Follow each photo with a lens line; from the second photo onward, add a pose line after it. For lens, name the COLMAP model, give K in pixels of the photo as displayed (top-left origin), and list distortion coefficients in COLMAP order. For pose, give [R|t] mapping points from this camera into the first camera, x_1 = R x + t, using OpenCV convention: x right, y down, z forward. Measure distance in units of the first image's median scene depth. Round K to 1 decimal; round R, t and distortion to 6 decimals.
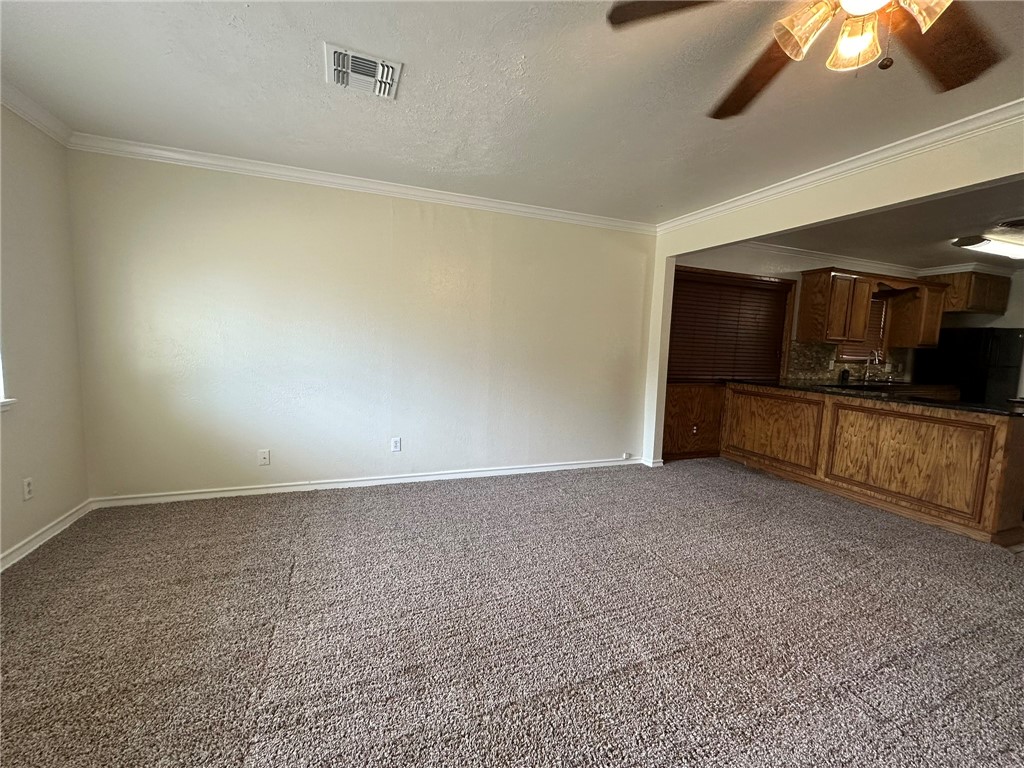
lens RADIAL K [[424.1, 0, 512.1], [0, 424.1, 382.4], [0, 0, 1]] dist [0.001827, 0.000010]
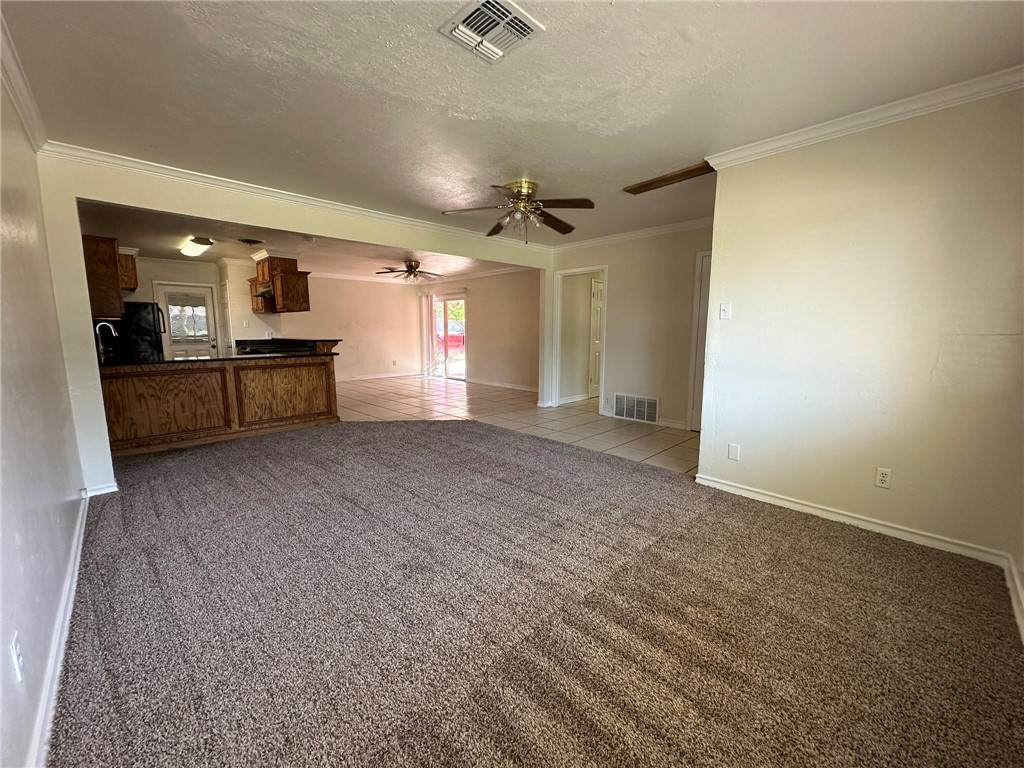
lens RADIAL K [[407.3, 0, 511.2], [0, 407.3, 383.3], [0, 0, 1]] dist [-0.000392, -0.000049]
pose [[-0.390243, -0.160369, 0.906638, -0.552936], [0.075470, 0.975828, 0.205093, -0.075843], [-0.917613, 0.148460, -0.368707, 0.609312]]
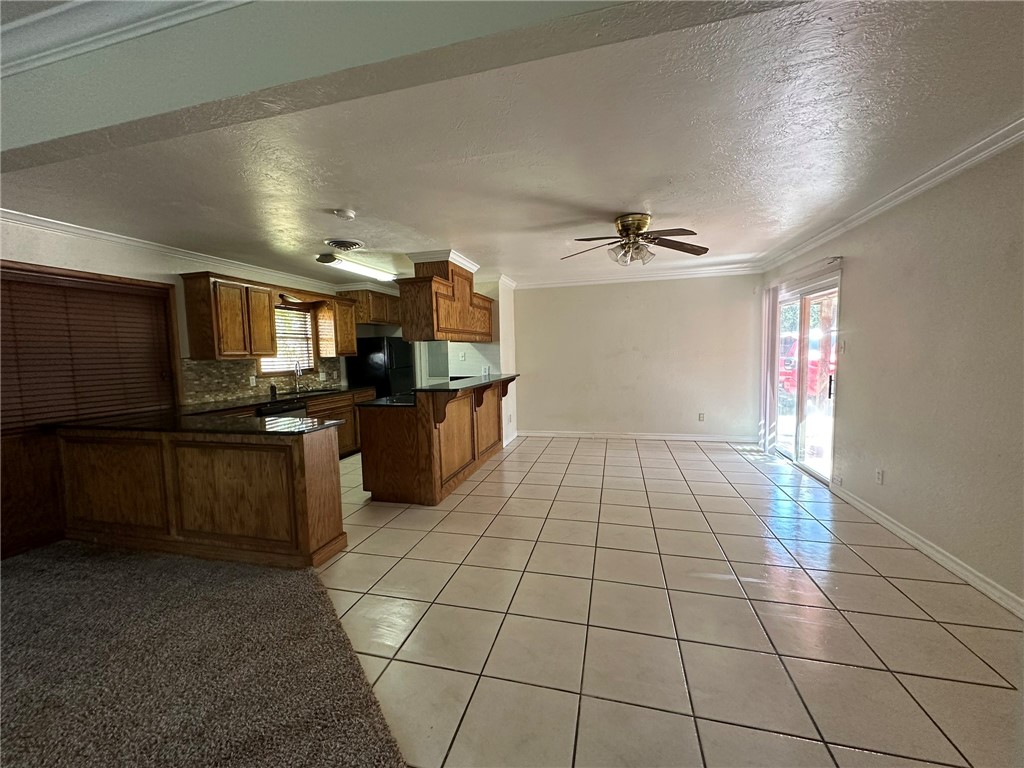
lens RADIAL K [[407.3, 0, 511.2], [0, 407.3, 383.3], [0, 0, 1]] dist [-0.000392, -0.000049]
pose [[0.579902, -0.115829, 0.806410, 0.458078], [0.126956, 0.990597, 0.050989, -0.012984], [-0.804734, 0.072810, 0.589154, 0.039261]]
